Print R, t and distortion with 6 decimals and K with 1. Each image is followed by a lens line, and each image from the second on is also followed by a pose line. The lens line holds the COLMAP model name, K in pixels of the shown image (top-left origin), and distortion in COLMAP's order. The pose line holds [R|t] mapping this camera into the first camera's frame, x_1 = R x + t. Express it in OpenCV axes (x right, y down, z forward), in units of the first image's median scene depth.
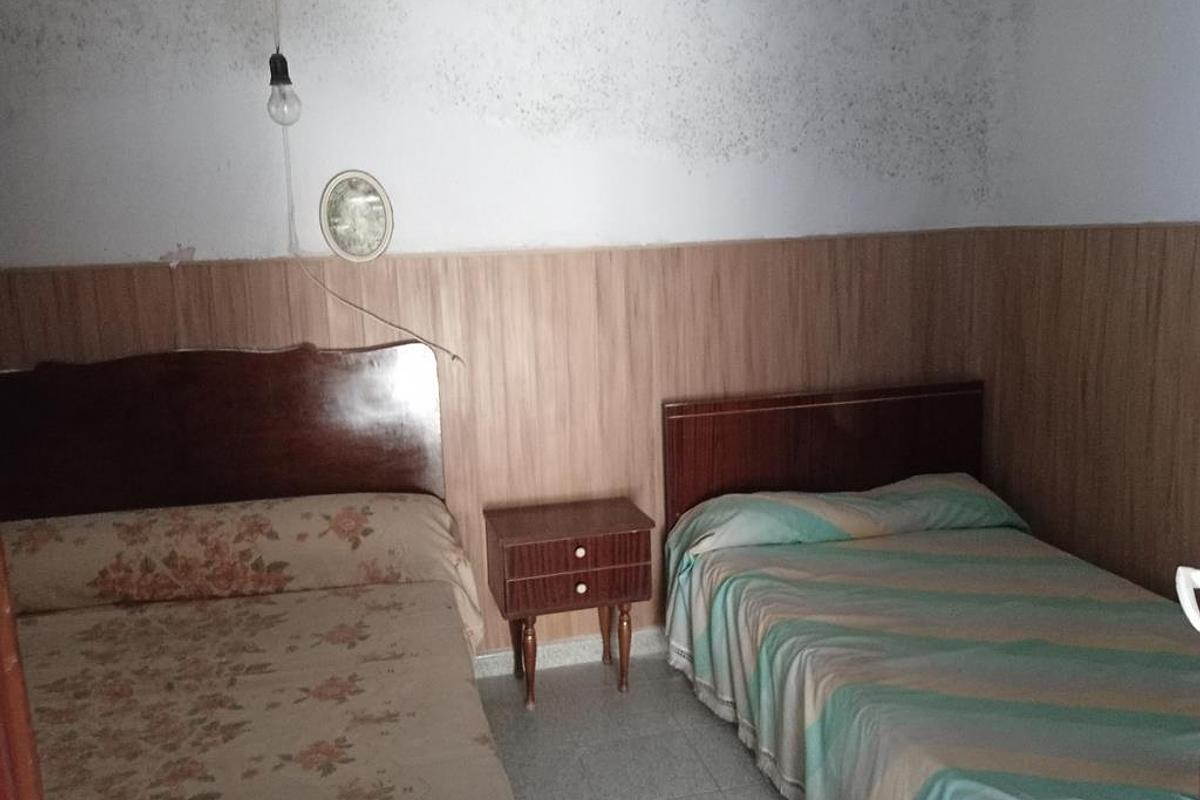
lens RADIAL K [[945.4, 0, 609.1], [0, 945.4, 396.1], [0, 0, 1]] dist [0.037498, -0.096515]
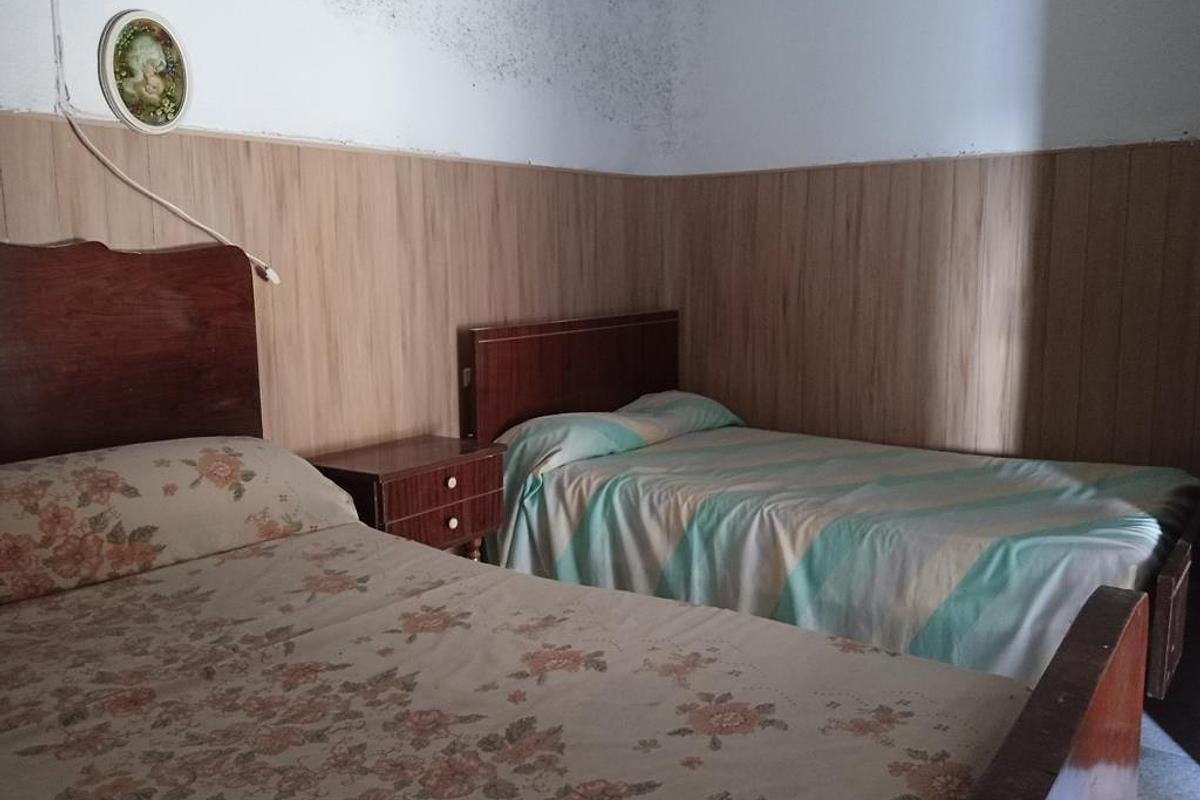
lens RADIAL K [[945.4, 0, 602.8], [0, 945.4, 396.5], [0, 0, 1]] dist [0.037498, -0.096515]
pose [[0.774156, -0.064429, 0.629707, -0.511881], [0.085534, 0.996330, -0.003215, 0.106692], [-0.627189, 0.056350, 0.776826, 0.223975]]
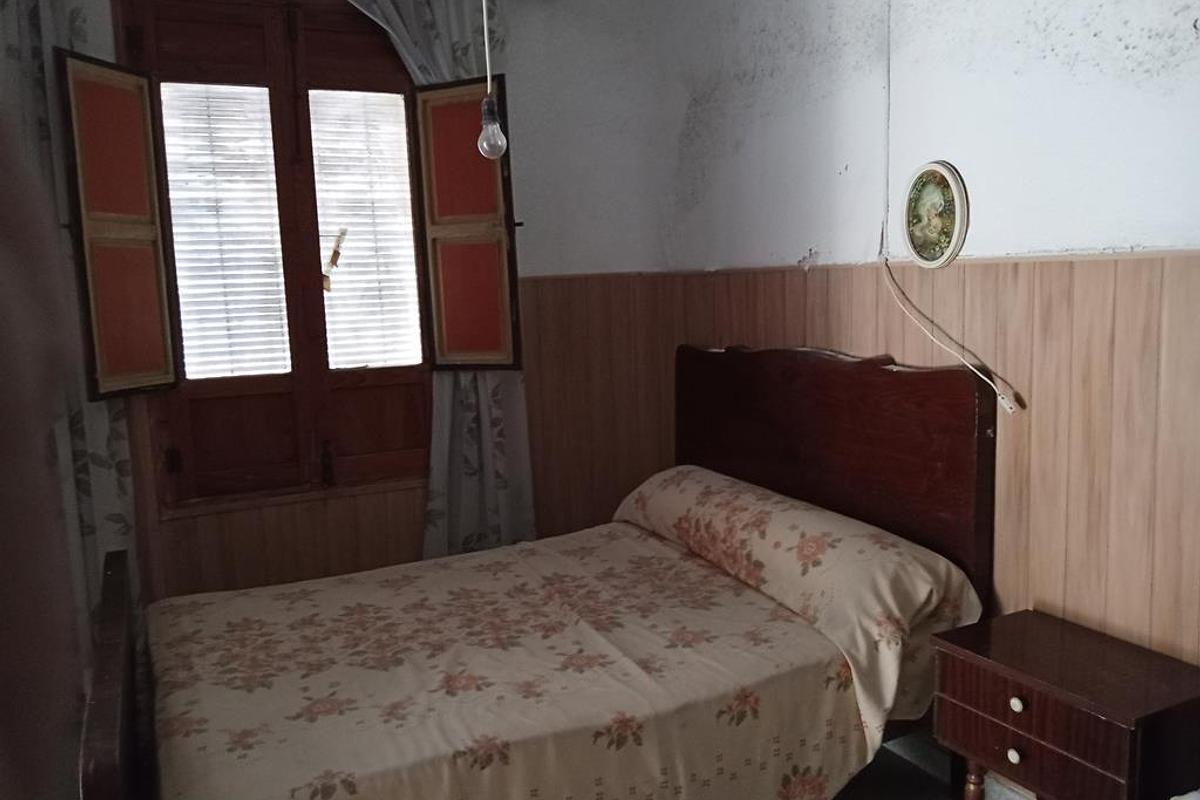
lens RADIAL K [[945.4, 0, 609.4], [0, 945.4, 394.5], [0, 0, 1]] dist [0.037498, -0.096515]
pose [[0.210920, 0.147782, -0.966268, 0.567539], [-0.130861, 0.983877, 0.121911, -0.103524], [0.968704, 0.100733, 0.226859, 0.580083]]
